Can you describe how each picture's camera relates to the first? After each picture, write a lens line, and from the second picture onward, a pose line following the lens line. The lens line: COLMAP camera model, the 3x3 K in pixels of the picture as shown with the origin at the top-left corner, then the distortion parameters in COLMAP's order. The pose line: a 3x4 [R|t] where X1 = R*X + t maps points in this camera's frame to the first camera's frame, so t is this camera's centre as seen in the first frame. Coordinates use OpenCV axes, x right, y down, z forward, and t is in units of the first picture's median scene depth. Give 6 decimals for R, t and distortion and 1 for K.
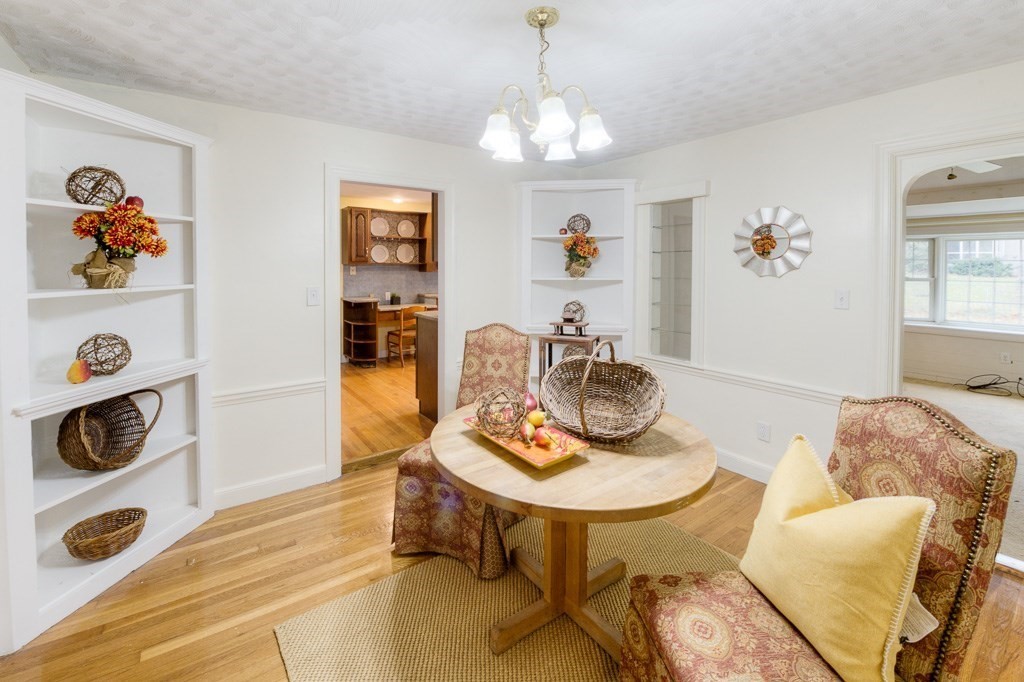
lens RADIAL K [[424.5, 0, 511.0], [0, 424.5, 280.7], [0, 0, 1]] dist [-0.001987, -0.005615]
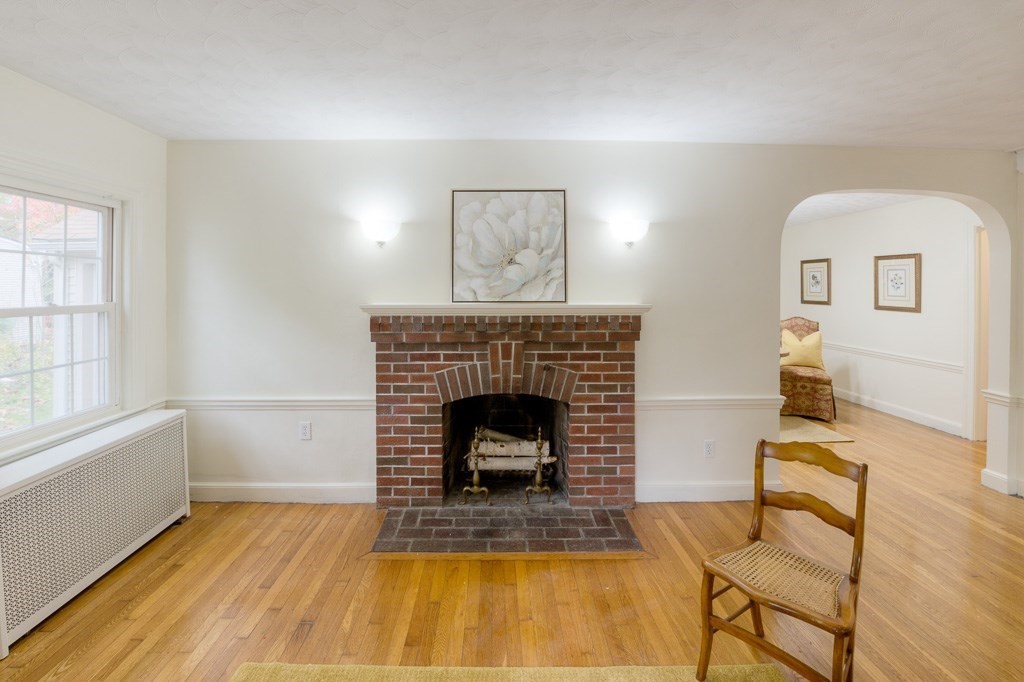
lens RADIAL K [[423.2, 0, 503.7], [0, 423.2, 289.9], [0, 0, 1]] dist [-0.012808, -0.000149]
pose [[0.572136, -0.002249, 0.820156, -2.525652], [0.024145, 0.999609, -0.014102, -0.015687], [-0.819803, 0.027871, 0.571967, 0.531479]]
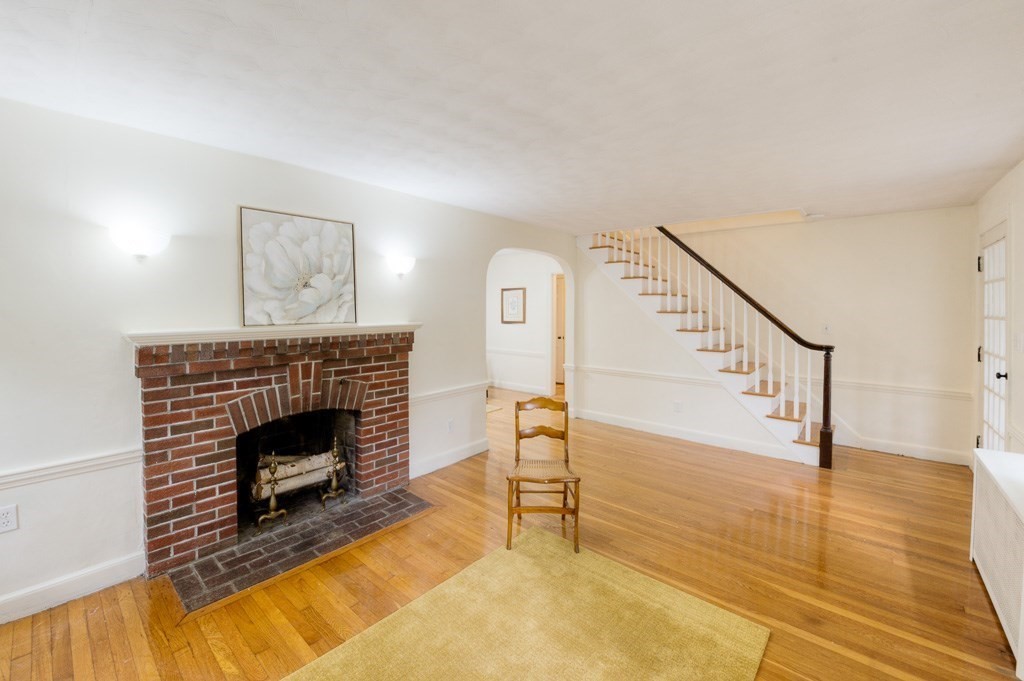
lens RADIAL K [[414.4, 0, 502.0], [0, 414.4, 312.5], [0, 0, 1]] dist [-0.016191, -0.000151]
pose [[-0.214740, -0.011282, 0.976606, -2.873491], [0.030180, 0.999379, 0.018182, -0.038268], [-0.976205, 0.033379, -0.214266, 0.931362]]
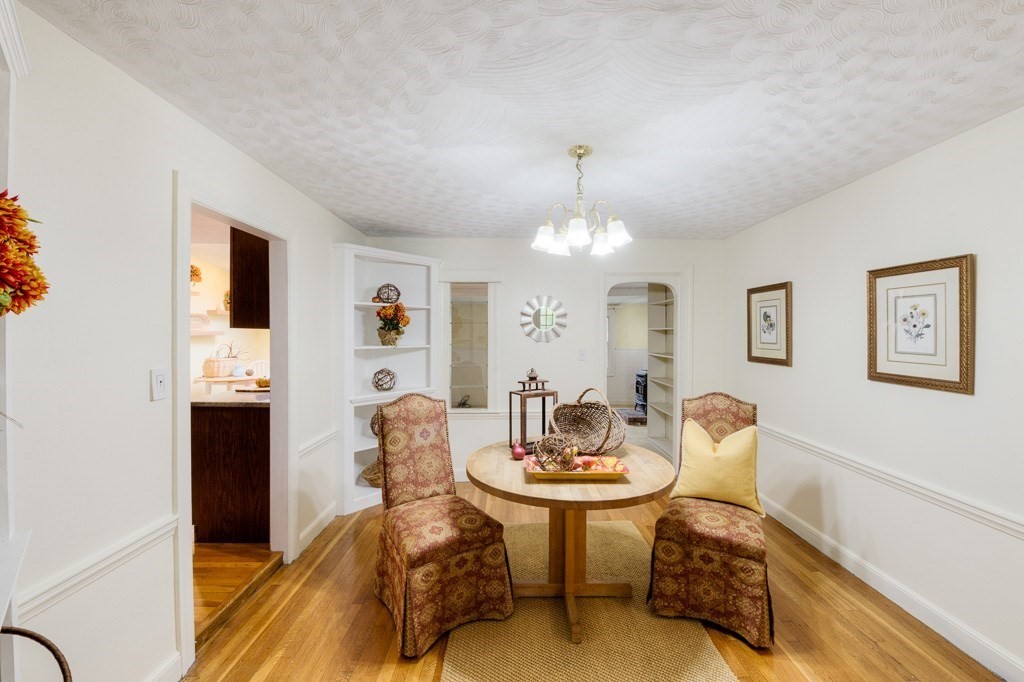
lens RADIAL K [[410.9, 0, 511.5], [0, 410.9, 335.2], [0, 0, 1]] dist [-0.023777, -0.000120]
pose [[0.580290, -0.000570, 0.814409, -0.847348], [0.023713, 0.999588, -0.016197, -0.016779], [-0.814064, 0.028711, 0.580065, 0.322571]]
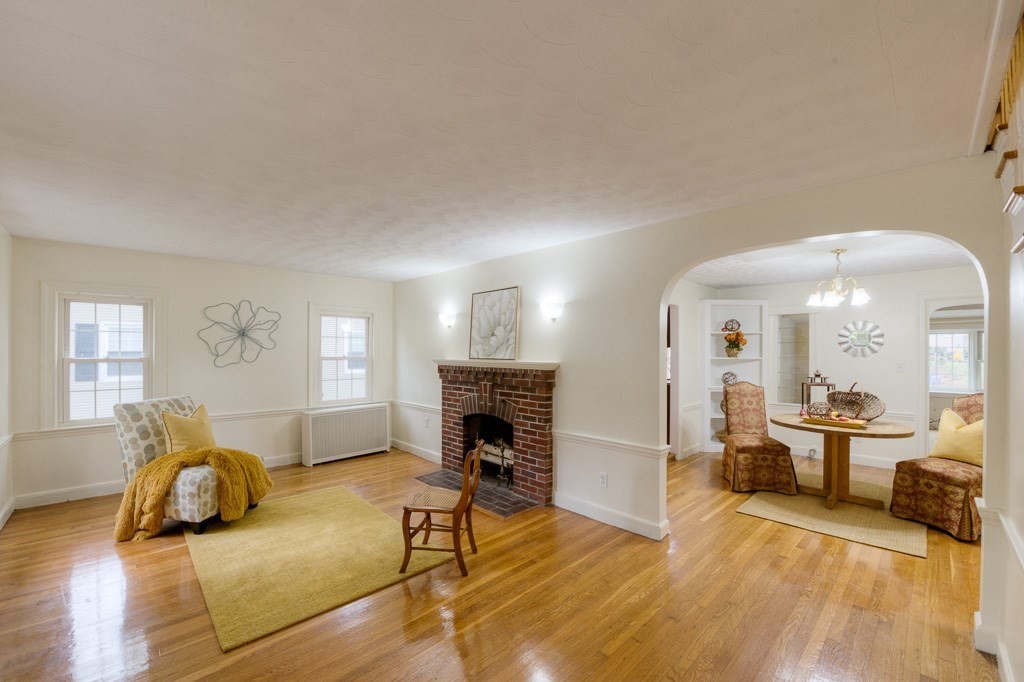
lens RADIAL K [[412.3, 0, 514.0], [0, 412.3, 347.4], [0, 0, 1]] dist [-0.019068, -0.000372]
pose [[0.988907, 0.004920, 0.148452, -1.640844], [0.000708, 0.999284, -0.037835, 0.023309], [-0.148532, 0.037521, 0.988196, -0.812556]]
